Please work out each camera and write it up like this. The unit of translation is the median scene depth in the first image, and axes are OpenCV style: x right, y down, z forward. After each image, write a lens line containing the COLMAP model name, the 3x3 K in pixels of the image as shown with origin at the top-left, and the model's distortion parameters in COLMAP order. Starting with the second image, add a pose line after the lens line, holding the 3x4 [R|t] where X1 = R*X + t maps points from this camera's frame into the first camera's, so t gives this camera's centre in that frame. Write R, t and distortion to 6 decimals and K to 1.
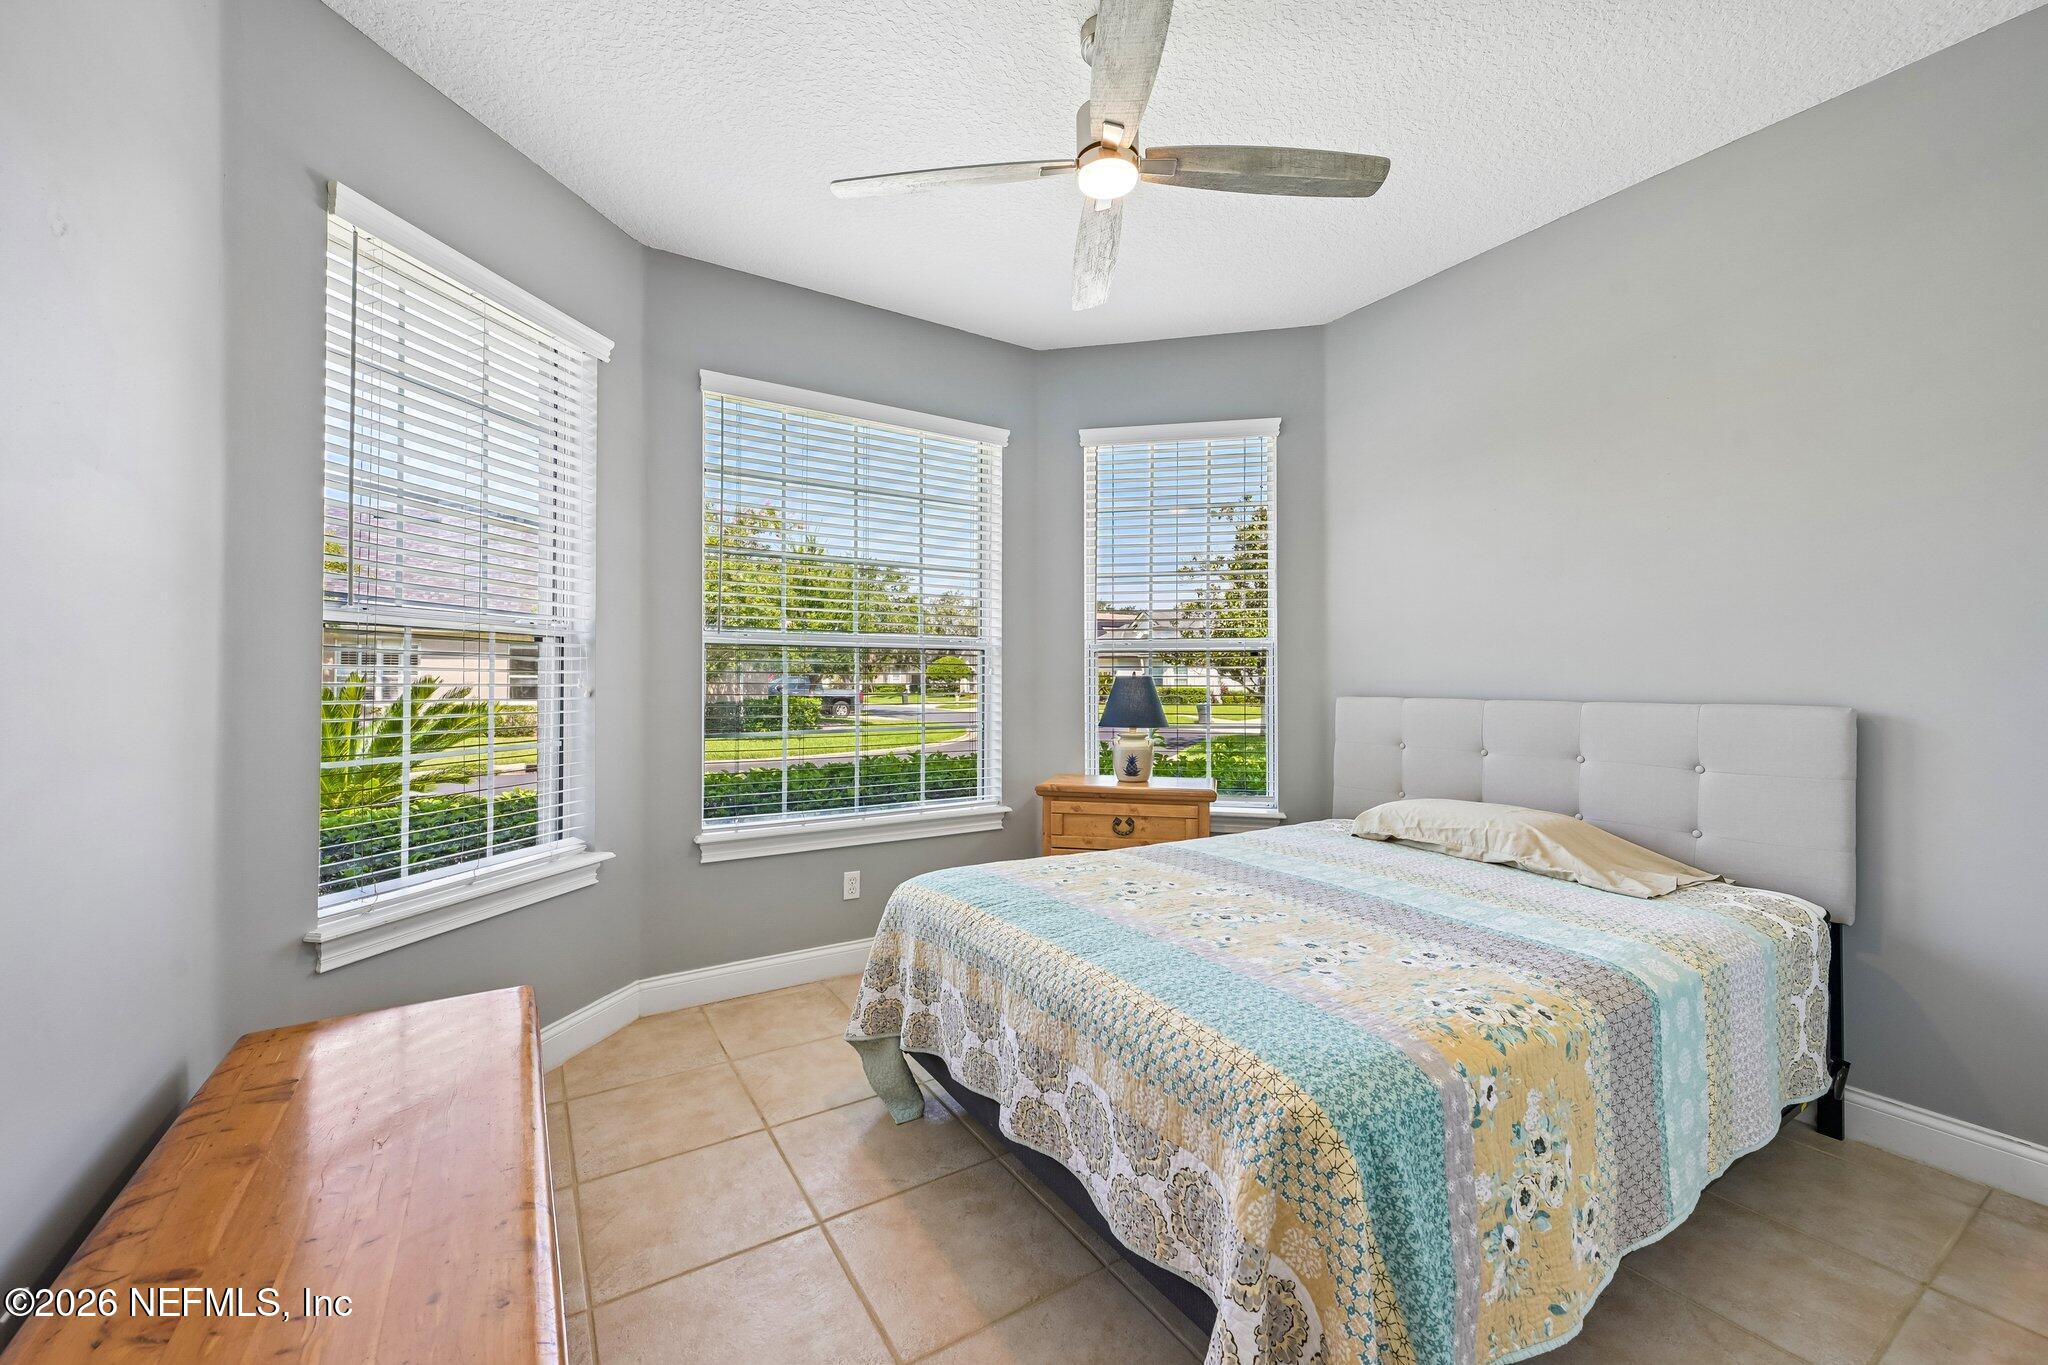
lens RADIAL K [[810.6, 0, 1019.4], [0, 810.6, 673.5], [0, 0, 1]] dist [0.000088, -0.000142]
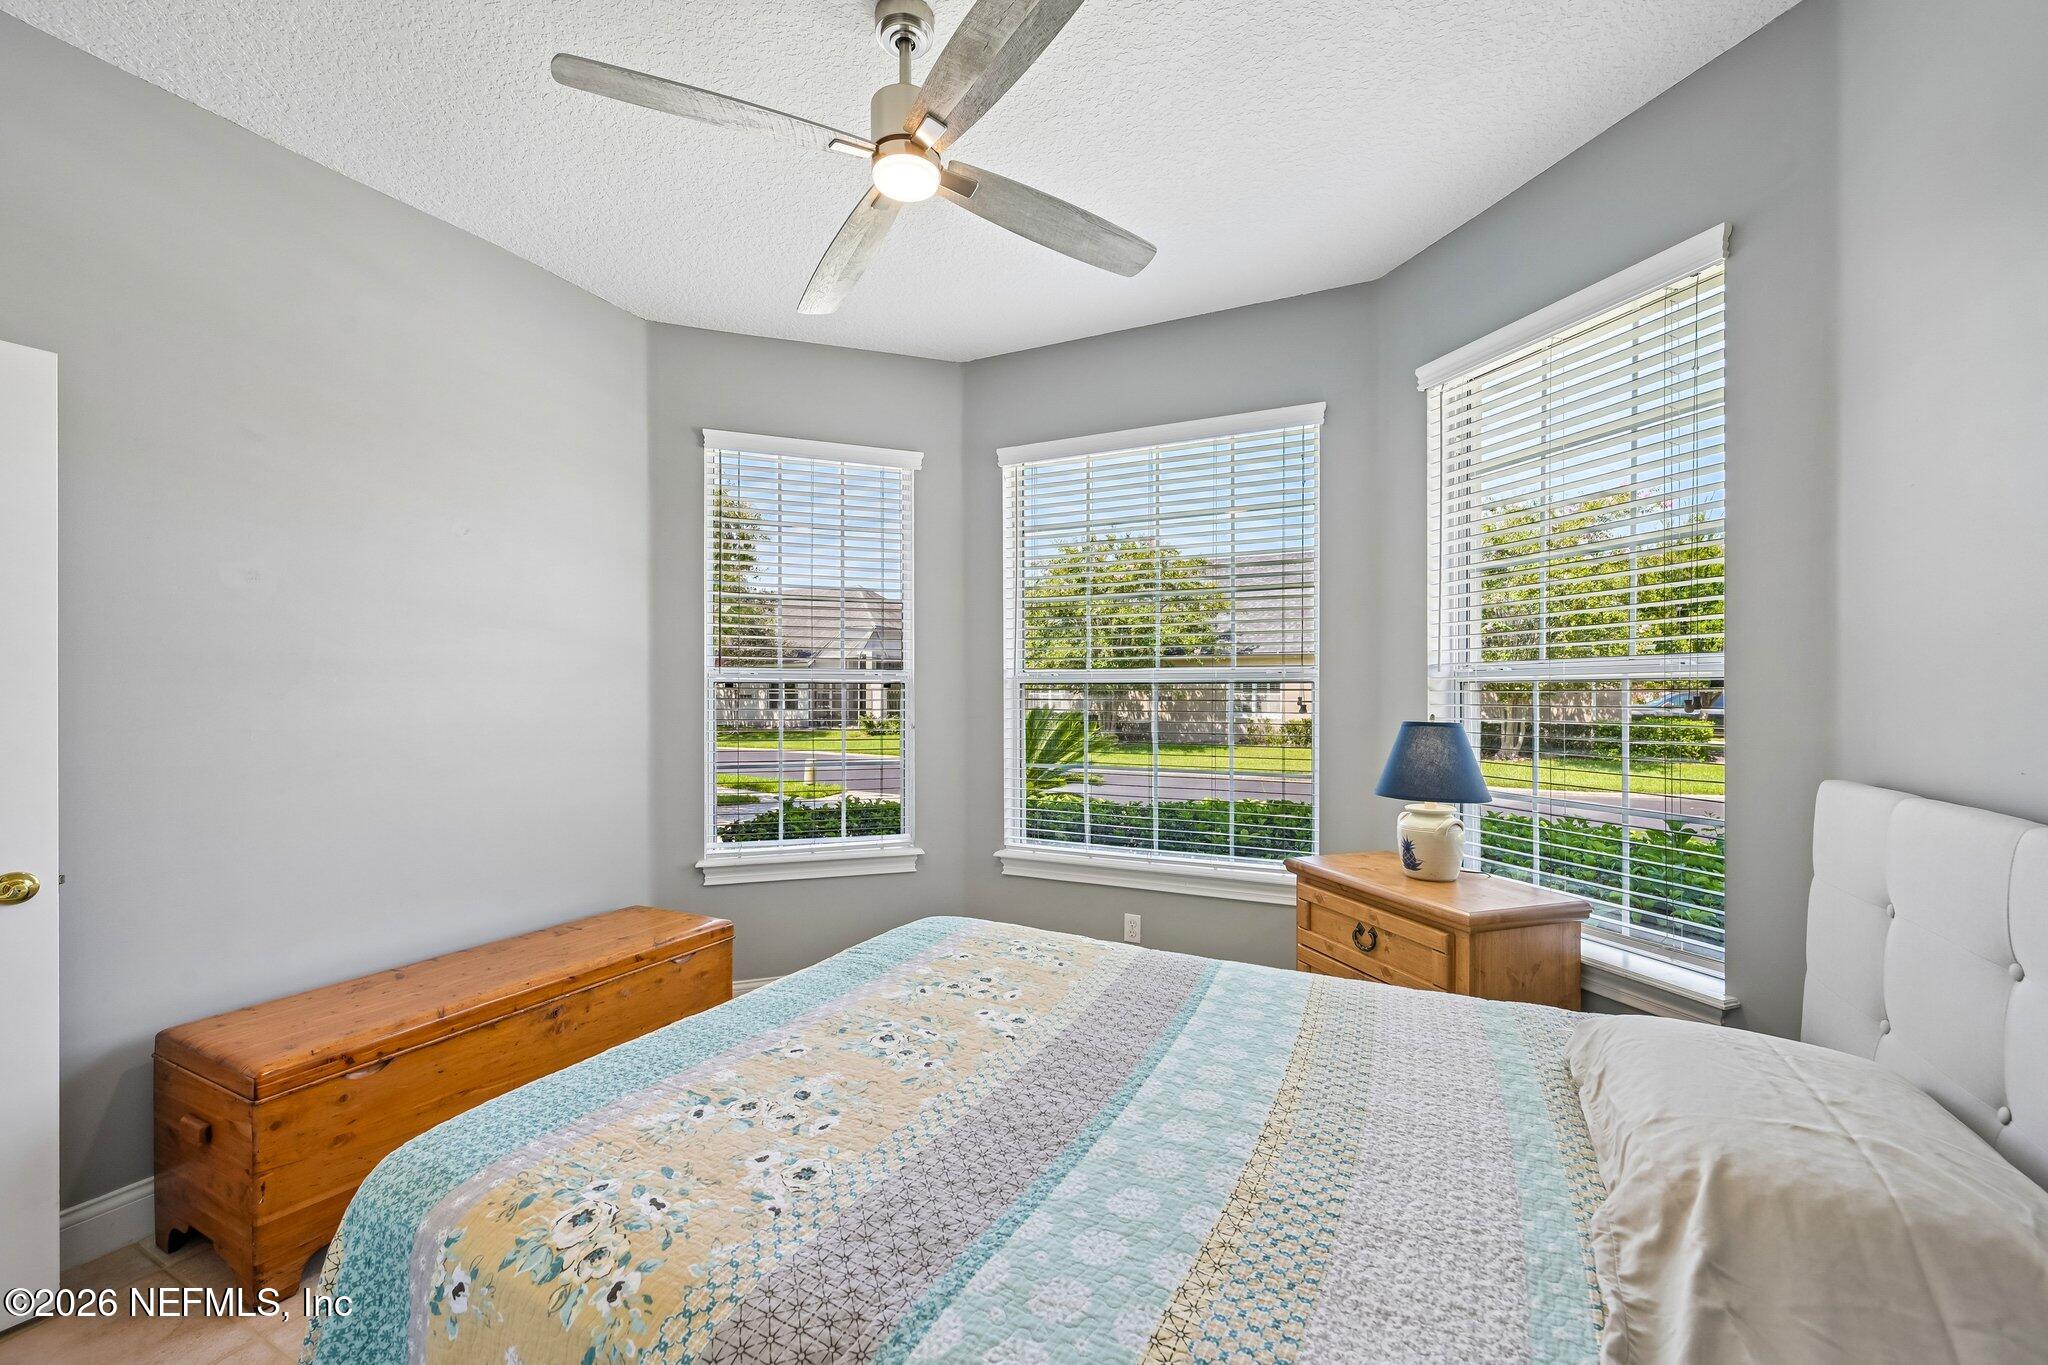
lens RADIAL K [[810.6, 0, 1021.4], [0, 810.6, 693.7], [0, 0, 1]] dist [0.000088, -0.000142]
pose [[0.526859, -0.001509, -0.849951, 0.660382], [0.006687, 0.999975, 0.002370, -0.029609], [0.849926, -0.006932, 0.526856, 0.448305]]
